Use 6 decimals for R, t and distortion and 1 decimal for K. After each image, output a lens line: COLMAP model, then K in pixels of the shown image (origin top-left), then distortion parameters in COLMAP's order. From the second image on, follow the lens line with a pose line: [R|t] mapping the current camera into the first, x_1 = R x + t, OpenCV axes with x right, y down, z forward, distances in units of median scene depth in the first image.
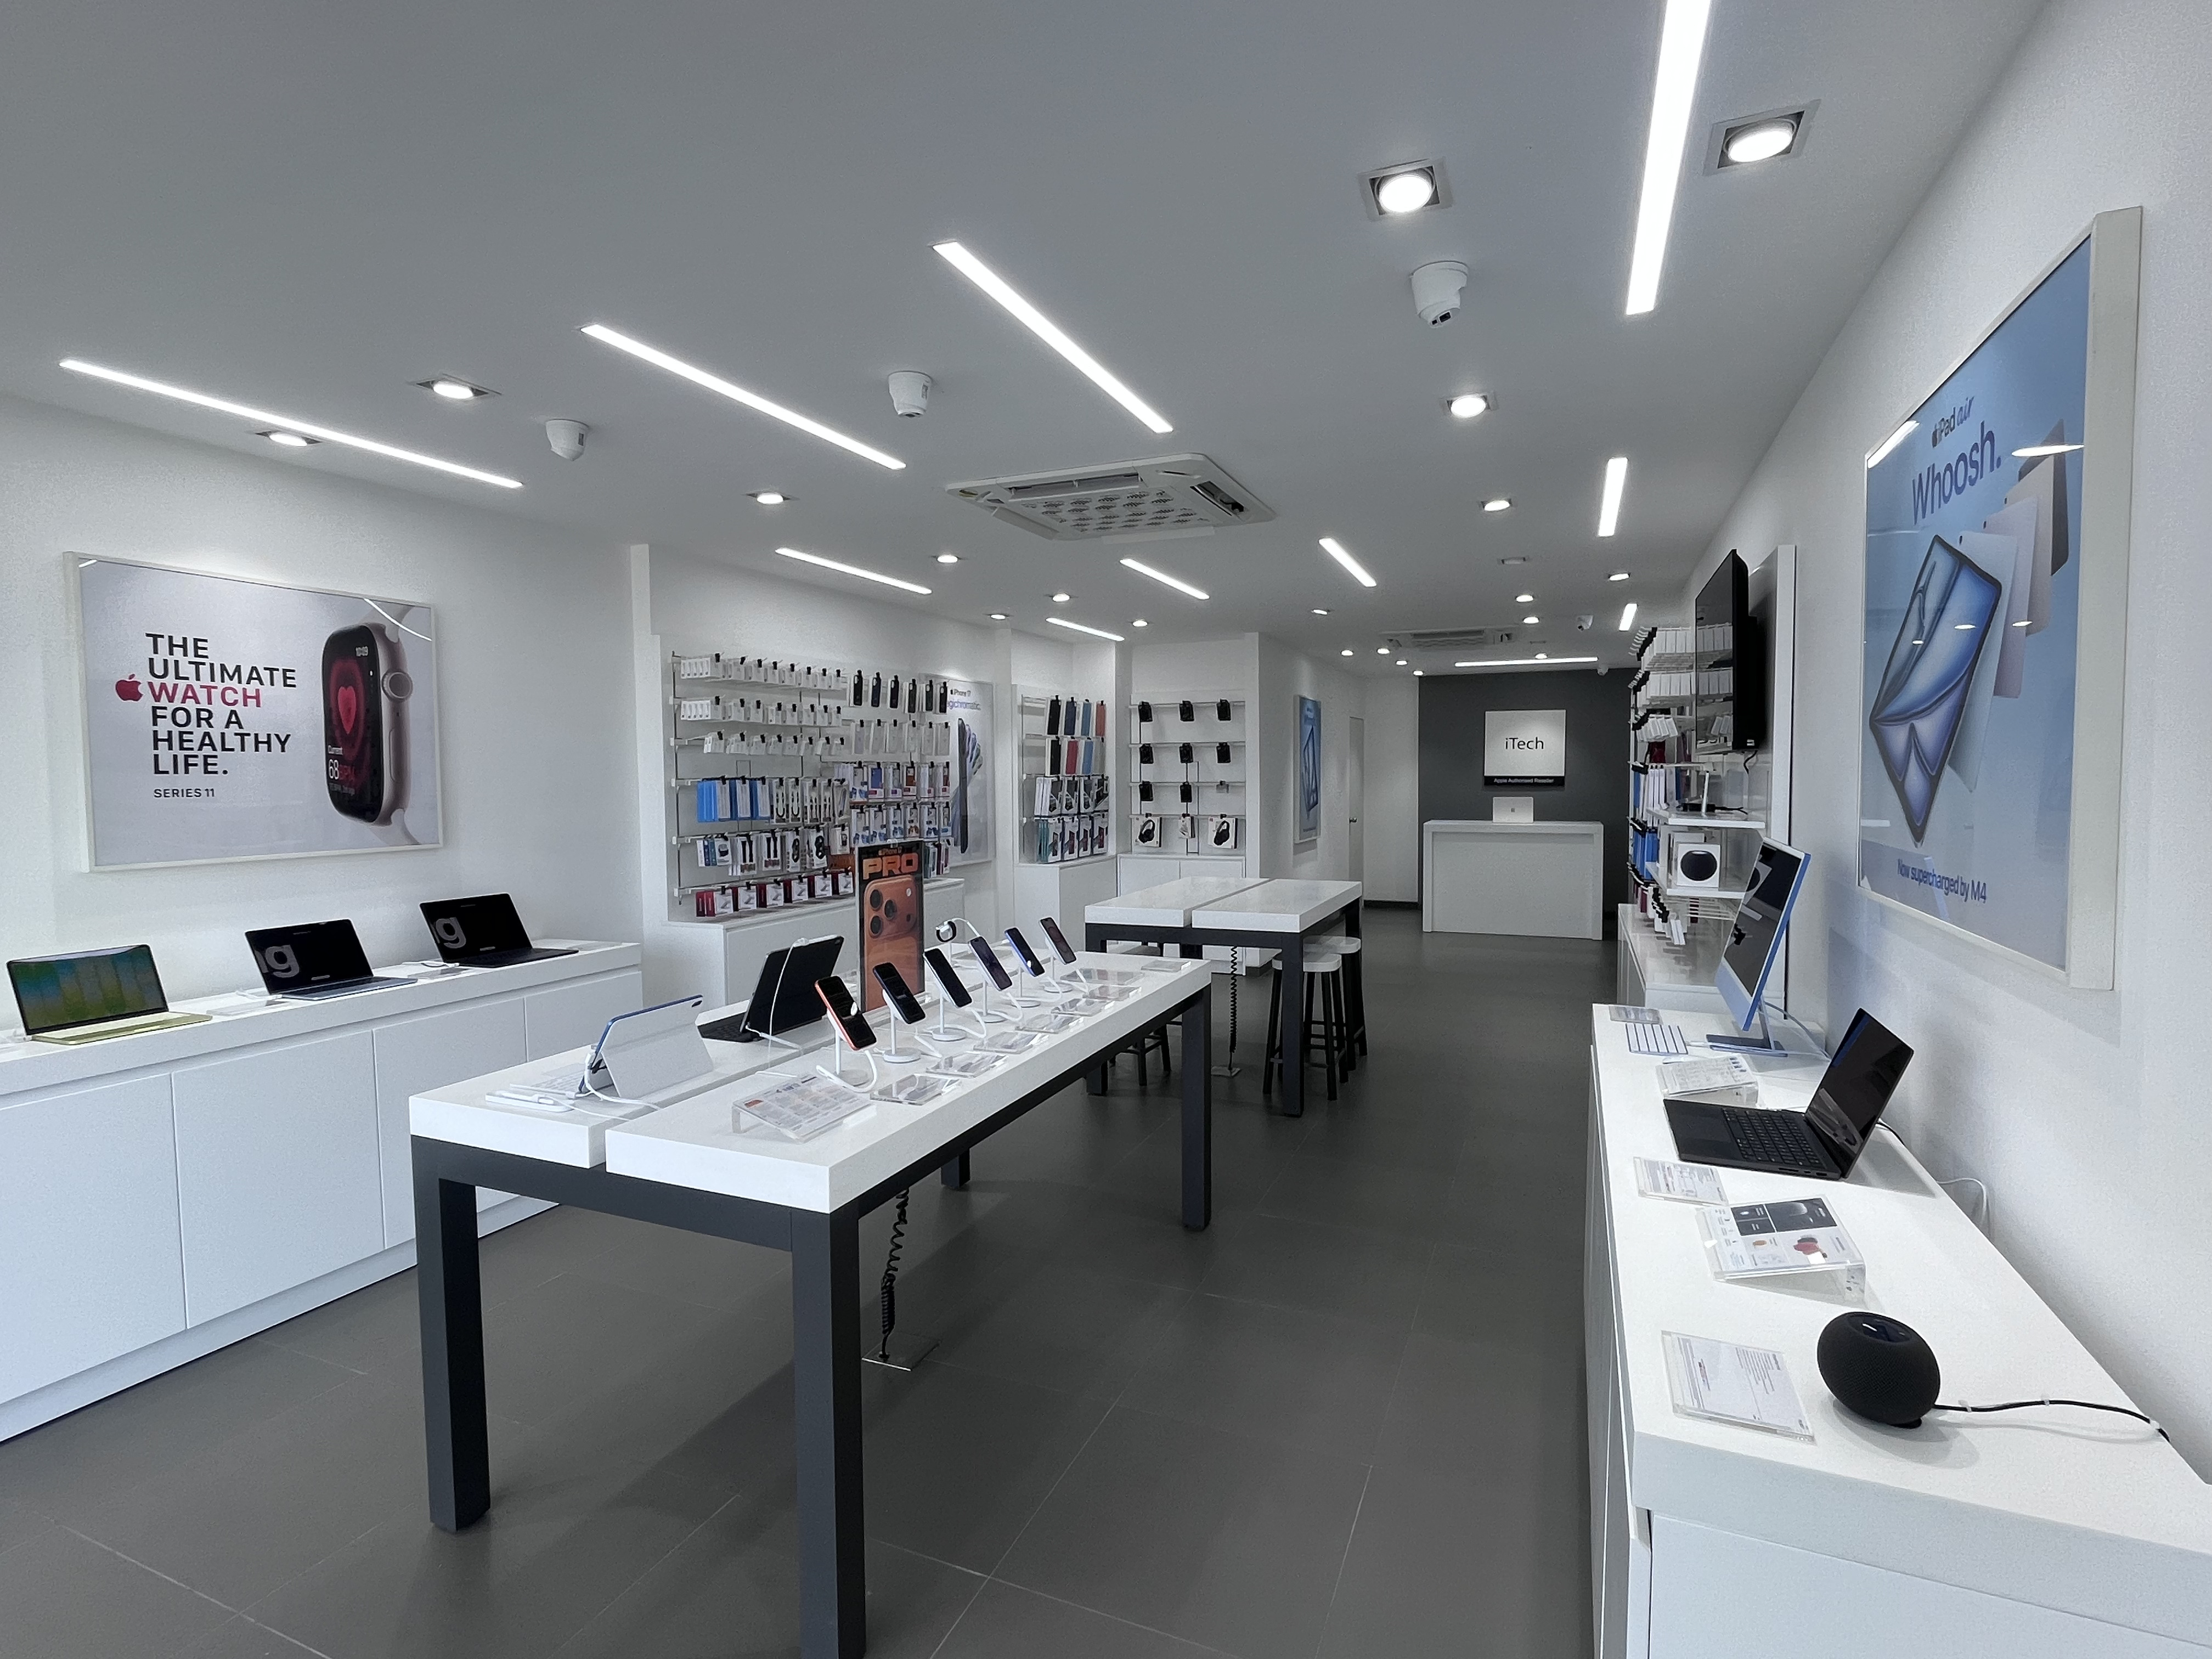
lens RADIAL K [[1080.6, 0, 1106.6], [0, 1080.6, 827.1], [0, 0, 1]] dist [-0.003447, -0.000252]
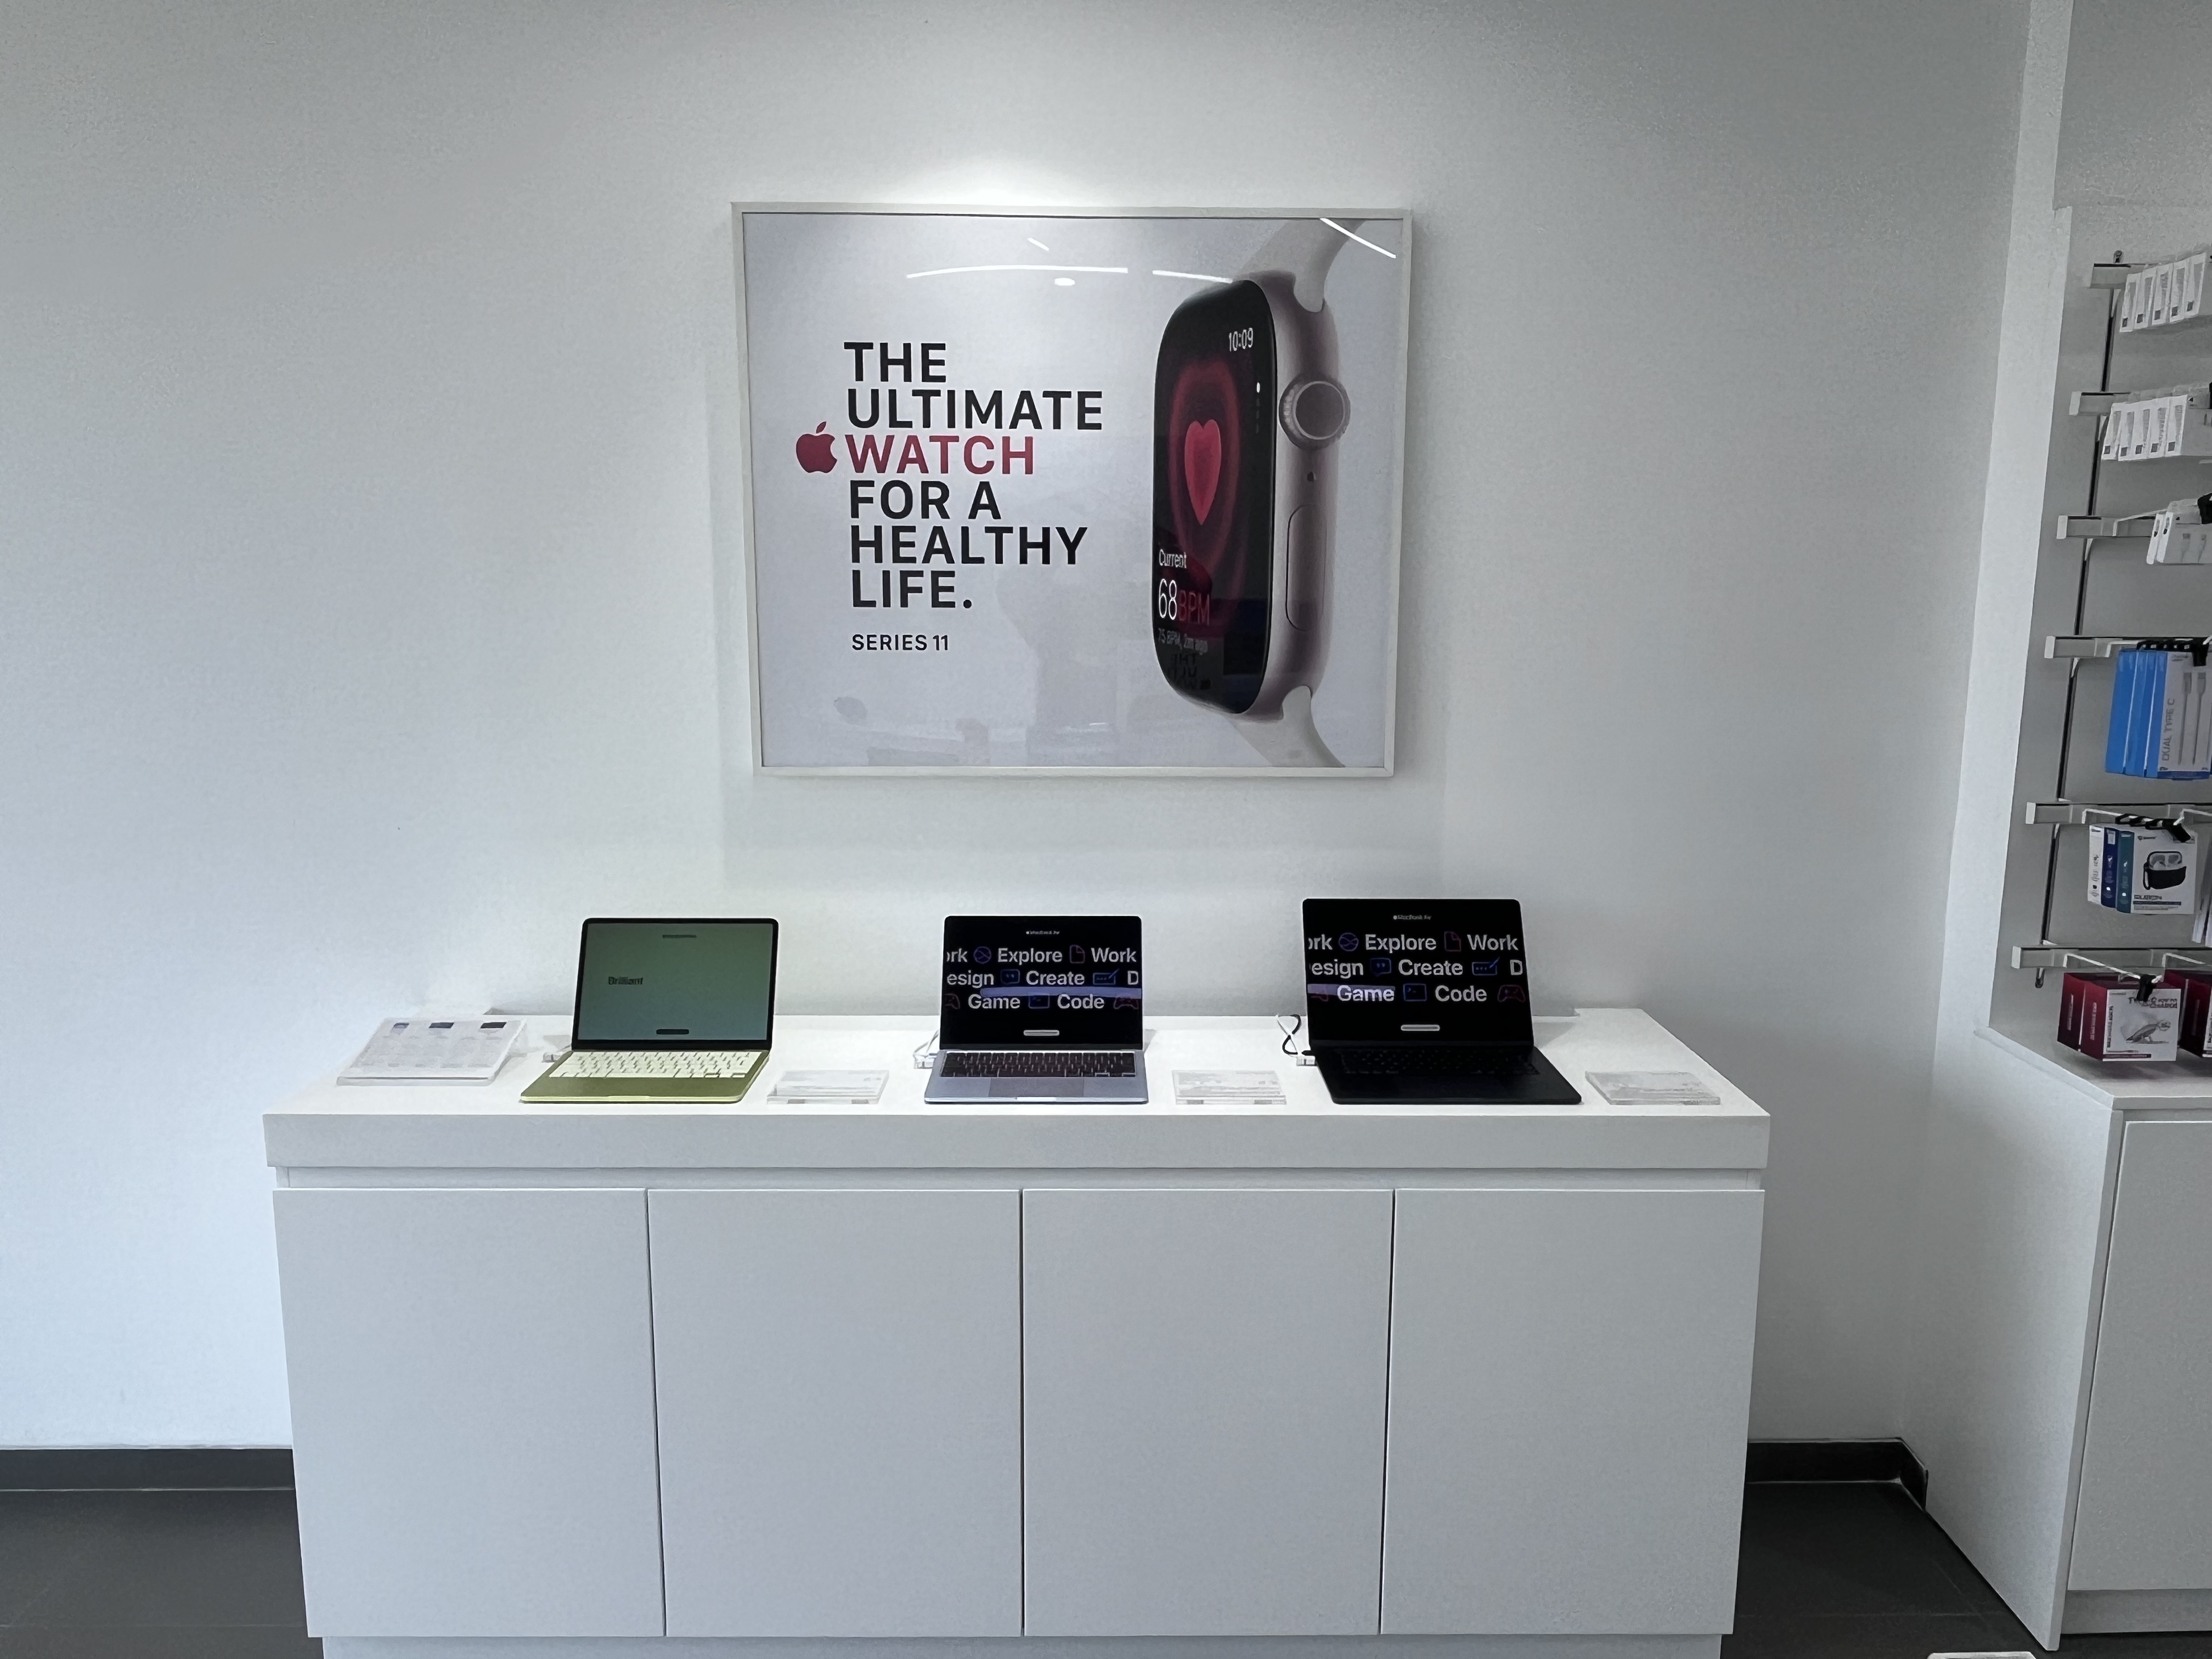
lens RADIAL K [[1590.3, 0, 1107.4], [0, 1590.3, 816.7], [0, 0, 1]] dist [-0.001041, 0.004625]
pose [[0.402429, 0.173426, -0.898874, -0.071744], [-0.053686, 0.984673, 0.165944, -0.070947], [0.913876, -0.018524, 0.405571, 0.655693]]
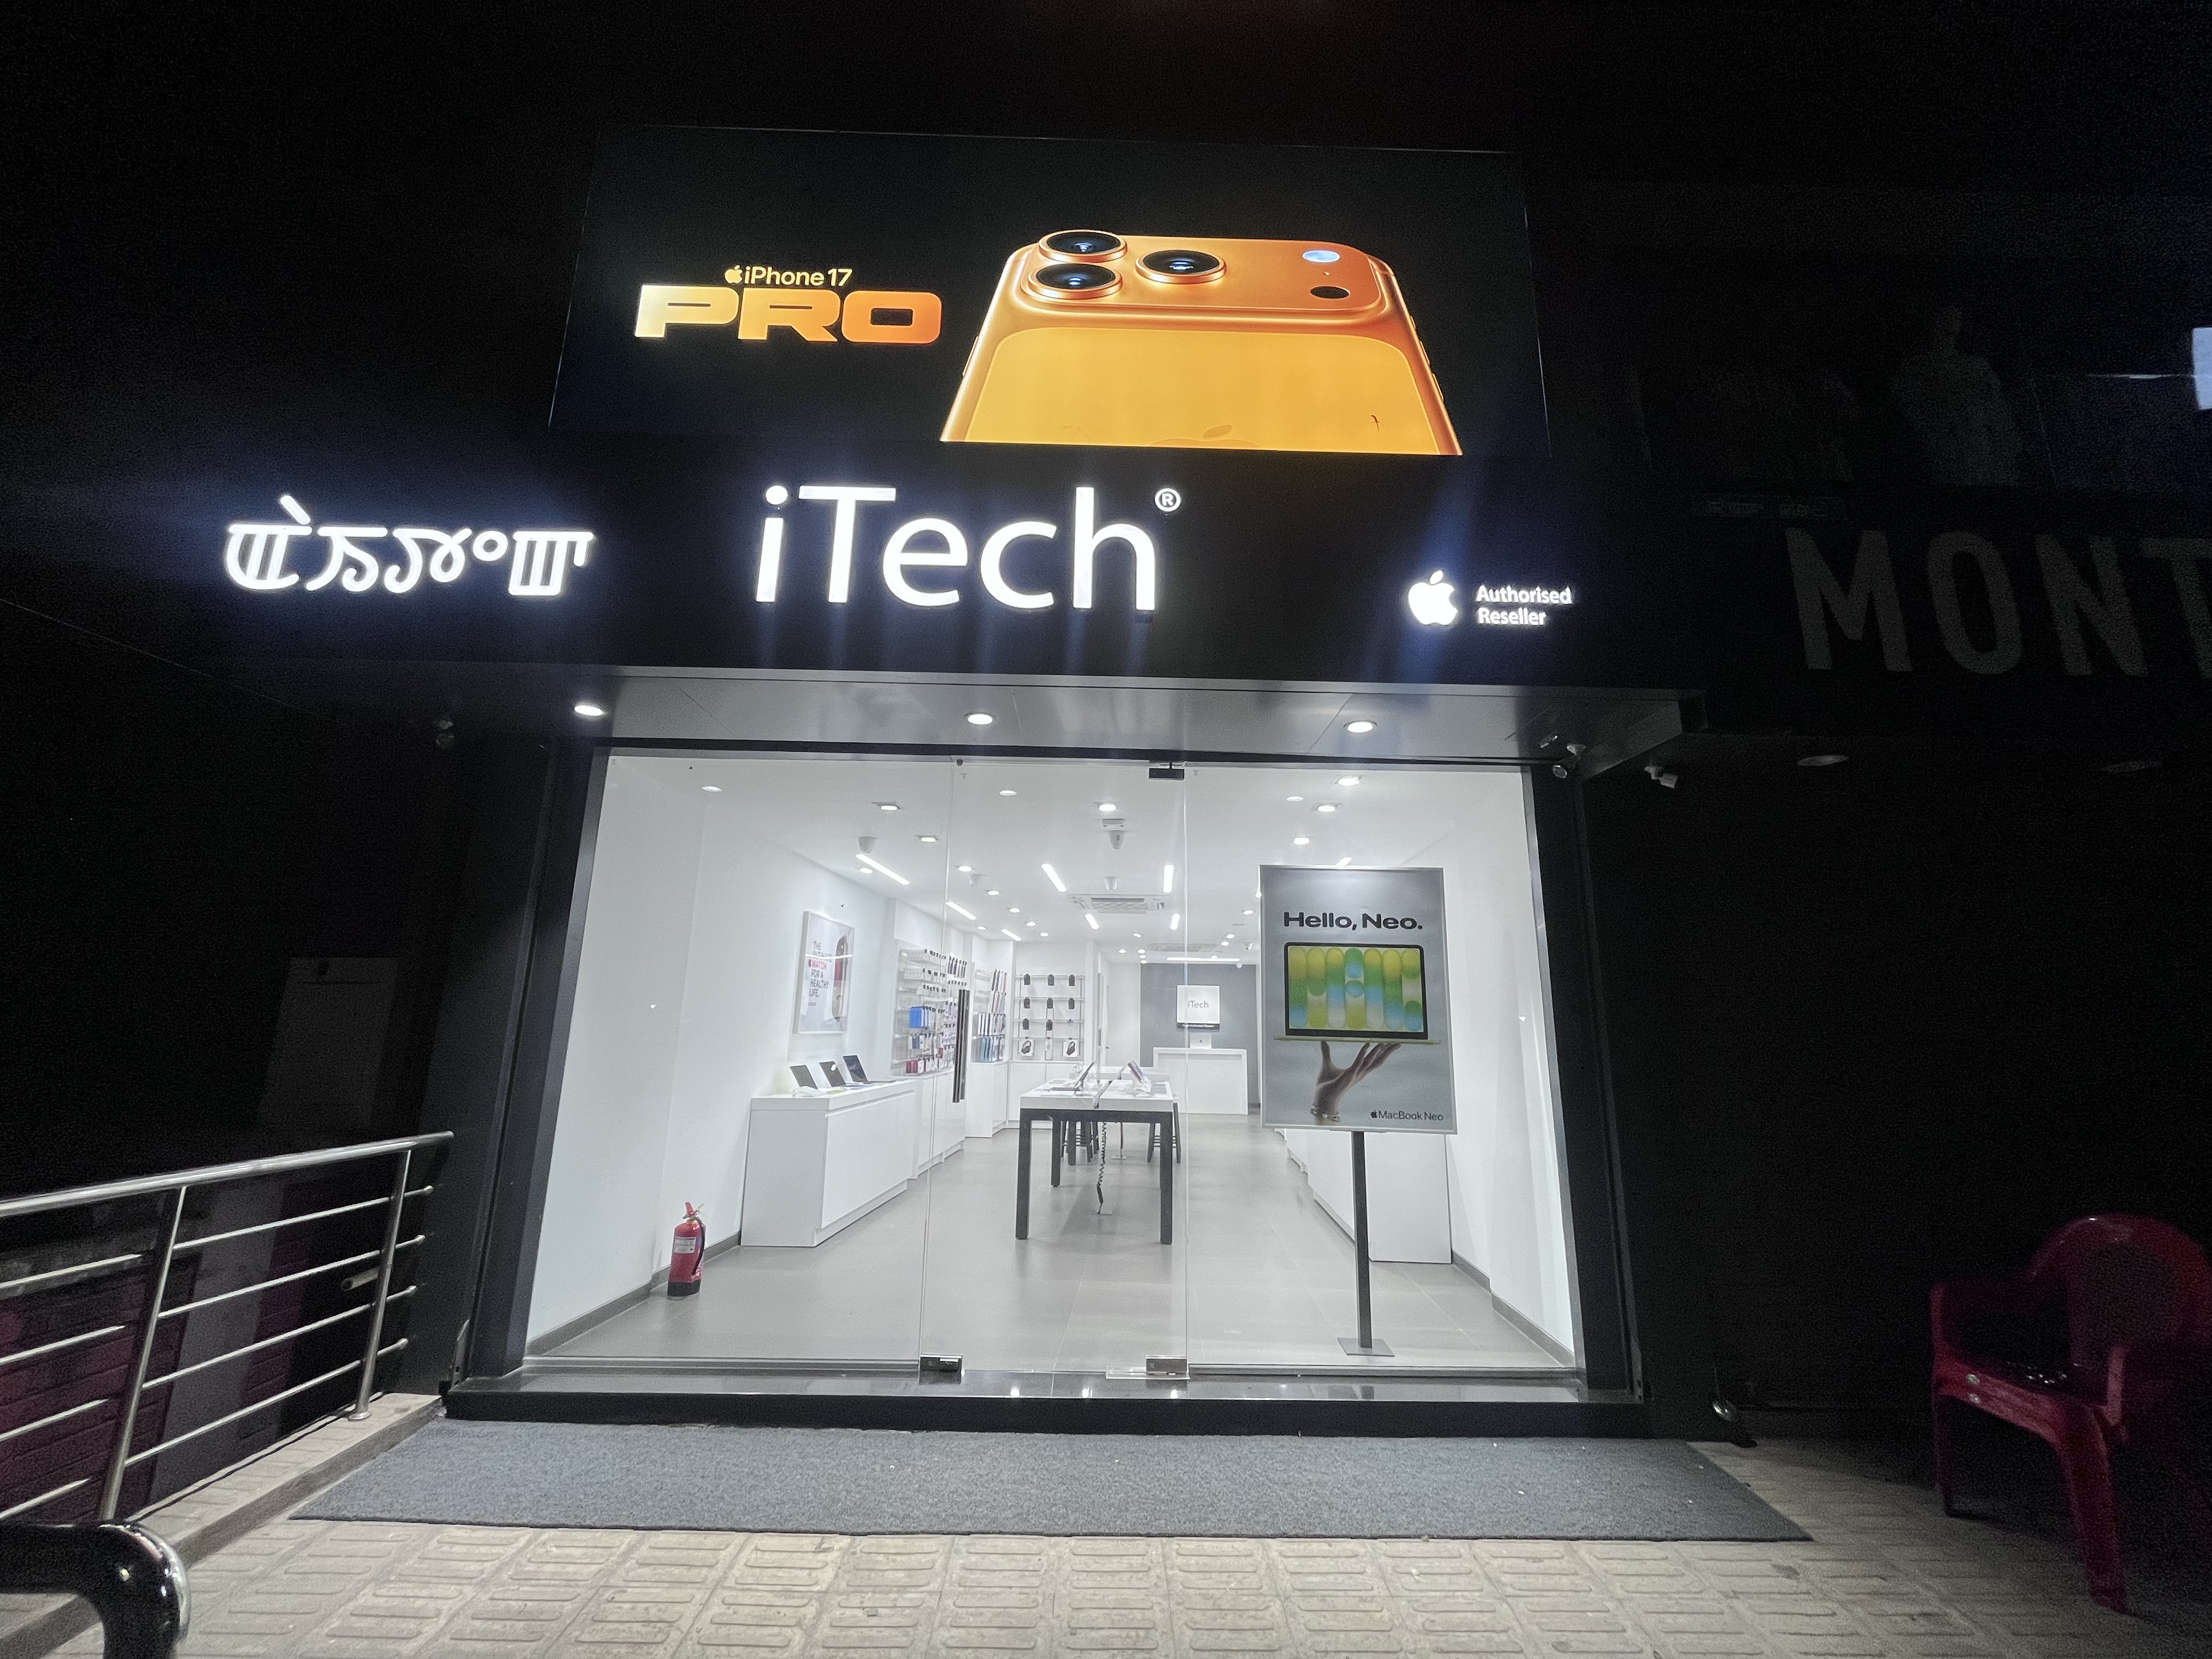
lens RADIAL K [[890.1, 0, 1106.0], [0, 890.1, 829.5], [0, 0, 1]] dist [-0.002230, -0.000195]
pose [[0.940135, 0.094903, 0.327321, -0.796324], [-0.004558, 0.963861, -0.266368, 0.108936], [-0.340771, 0.248930, 0.906592, -1.049236]]
